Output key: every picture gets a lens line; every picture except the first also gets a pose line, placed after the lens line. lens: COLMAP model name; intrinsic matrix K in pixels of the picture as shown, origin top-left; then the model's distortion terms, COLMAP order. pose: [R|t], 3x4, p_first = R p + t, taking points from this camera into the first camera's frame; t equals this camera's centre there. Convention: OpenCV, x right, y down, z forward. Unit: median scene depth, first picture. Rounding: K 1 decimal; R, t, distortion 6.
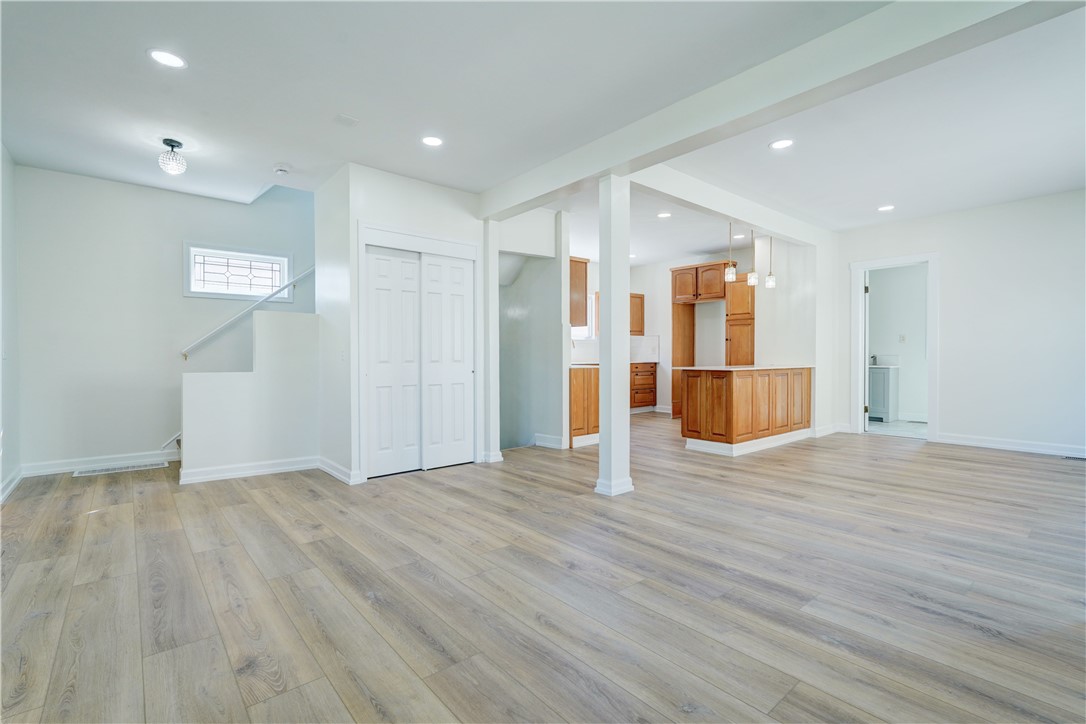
lens RADIAL K [[491.5, 0, 543.0], [0, 491.5, 362.0], [0, 0, 1]] dist [-0.011116, 0.000869]
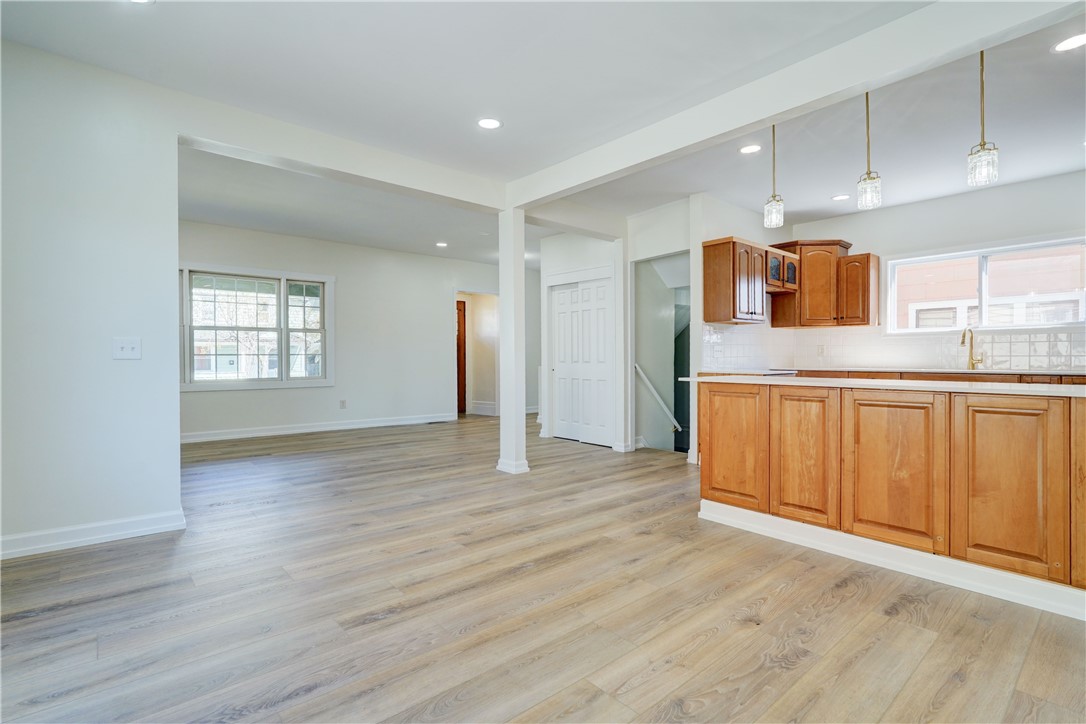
lens RADIAL K [[526.0, 0, 565.5], [0, 526.0, 361.8], [0, 0, 1]] dist [0.012063, 0.000079]
pose [[0.023846, 0.011947, -0.999644, 1.465384], [-0.011125, 0.999870, 0.011685, -0.020933], [0.999654, 0.010842, 0.023976, 1.115599]]
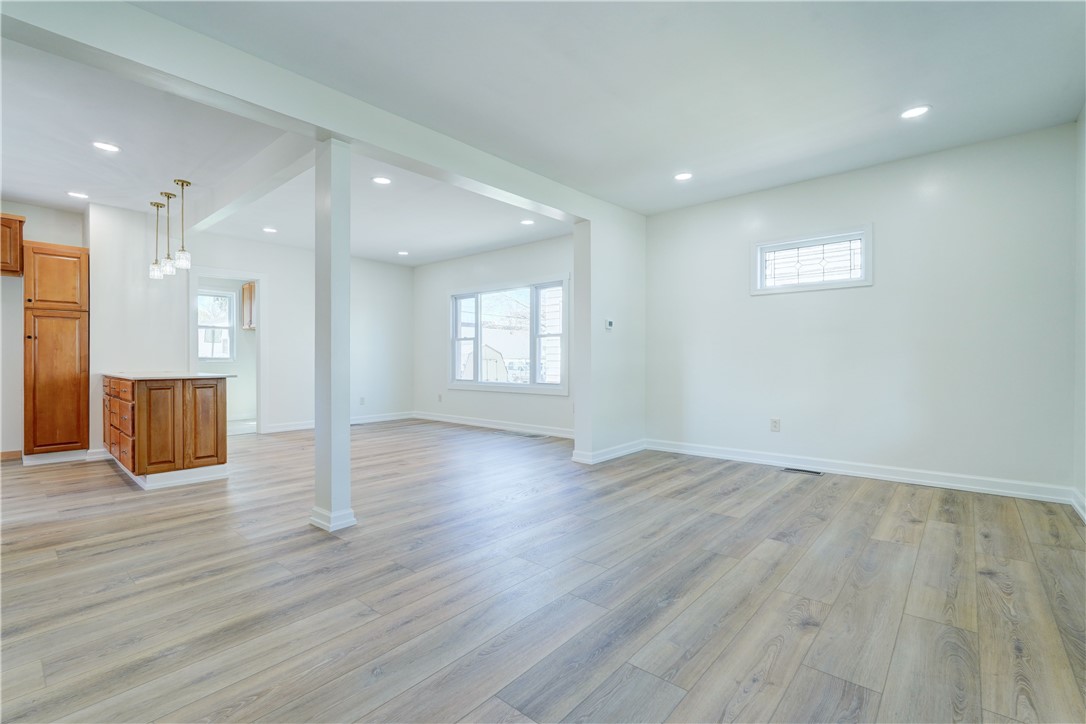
lens RADIAL K [[484.8, 0, 543.0], [0, 484.8, 362.0], [0, 0, 1]] dist [-0.013102, 0.000230]
pose [[-0.141622, -0.000205, 0.989921, -0.736621], [0.015178, 0.999882, 0.002378, -0.005057], [-0.989804, 0.015362, -0.141602, 0.794483]]
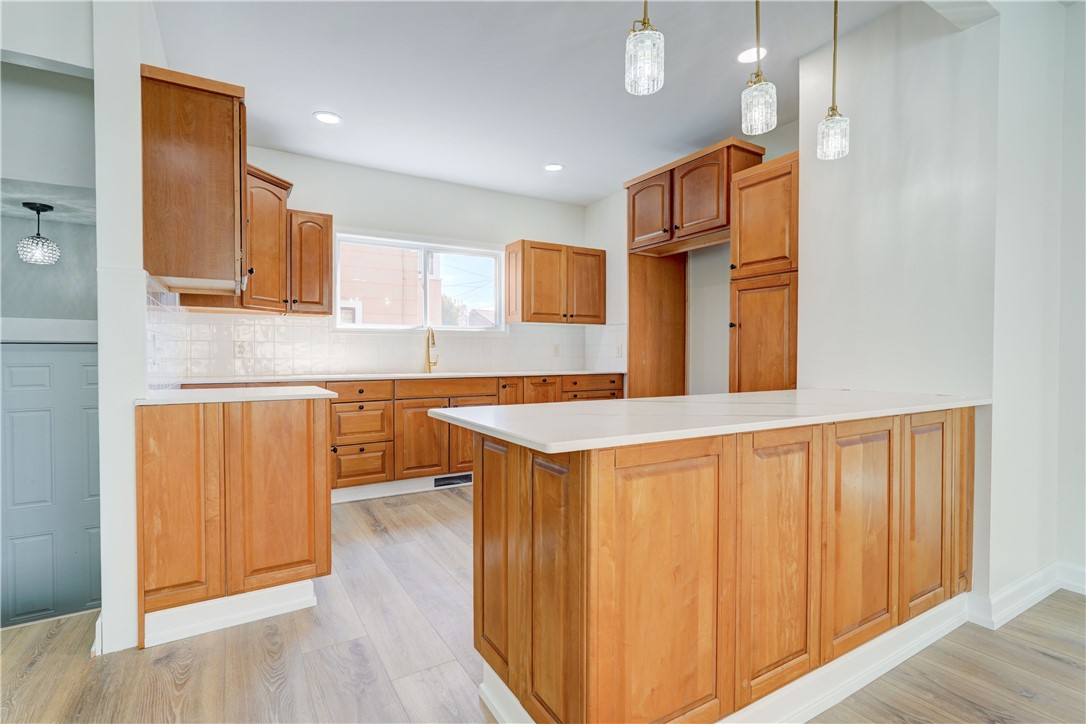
lens RADIAL K [[495.0, 0, 518.4], [0, 495.0, 362.8], [0, 0, 1]] dist [0.000479, 0.000119]
pose [[0.982460, 0.007872, -0.186306, 0.543628], [-0.007109, 0.999963, 0.004762, -0.026906], [0.186337, -0.003354, 0.982480, 1.082225]]
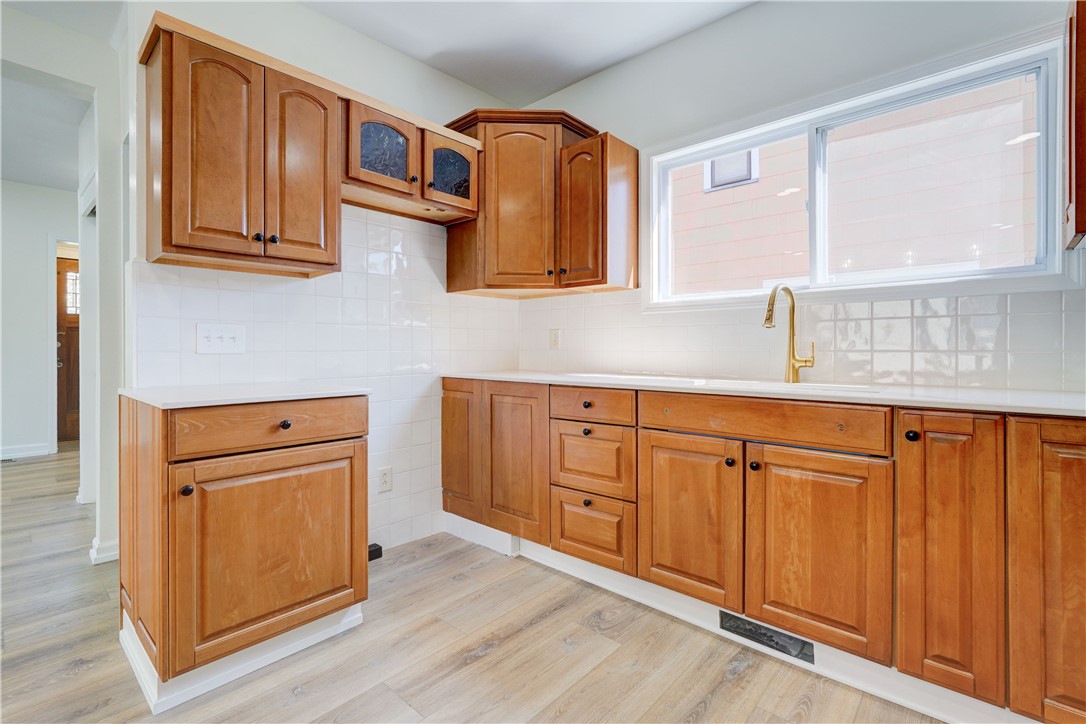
lens RADIAL K [[502.1, 0, 563.4], [0, 502.1, 353.1], [0, 0, 1]] dist [0.000171, 0.000143]
pose [[0.155751, 0.009043, -0.987755, 0.639434], [-0.014641, 0.999869, 0.006845, -0.029395], [0.987688, 0.013396, 0.155863, 1.854760]]
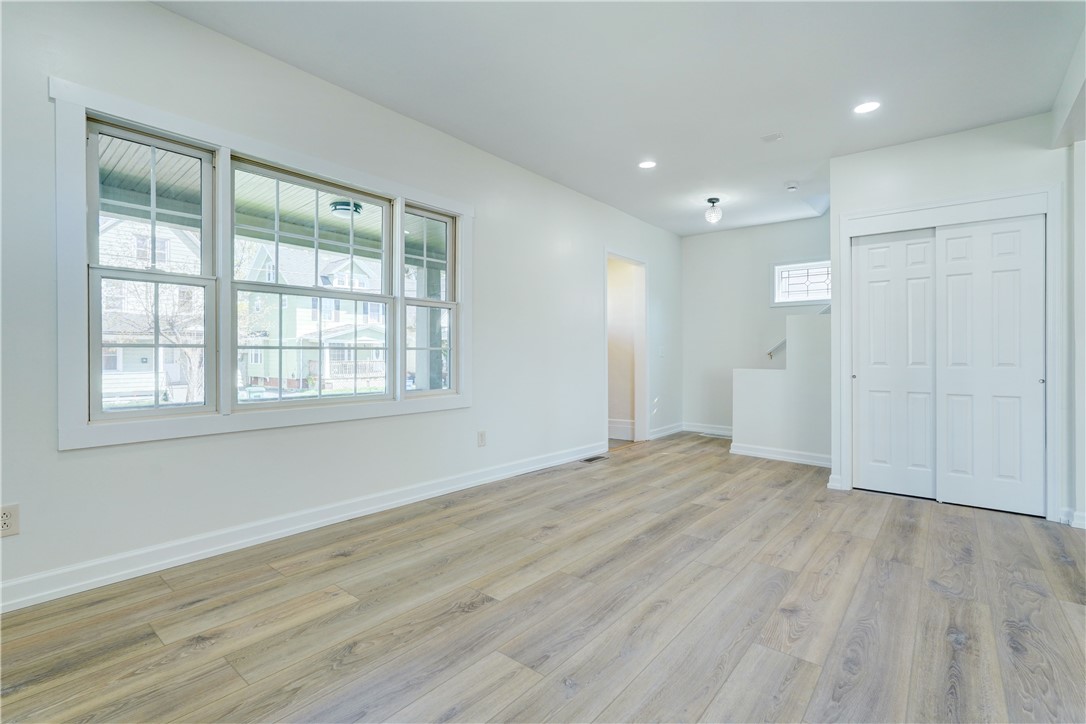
lens RADIAL K [[495.6, 0, 543.0], [0, 495.6, 362.0], [0, 0, 1]] dist [-0.002848, -0.000129]
pose [[0.174559, 0.015689, -0.984522, 0.529893], [-0.015343, 0.999795, 0.013212, -0.005791], [0.984527, 0.012799, 0.174764, 0.290207]]
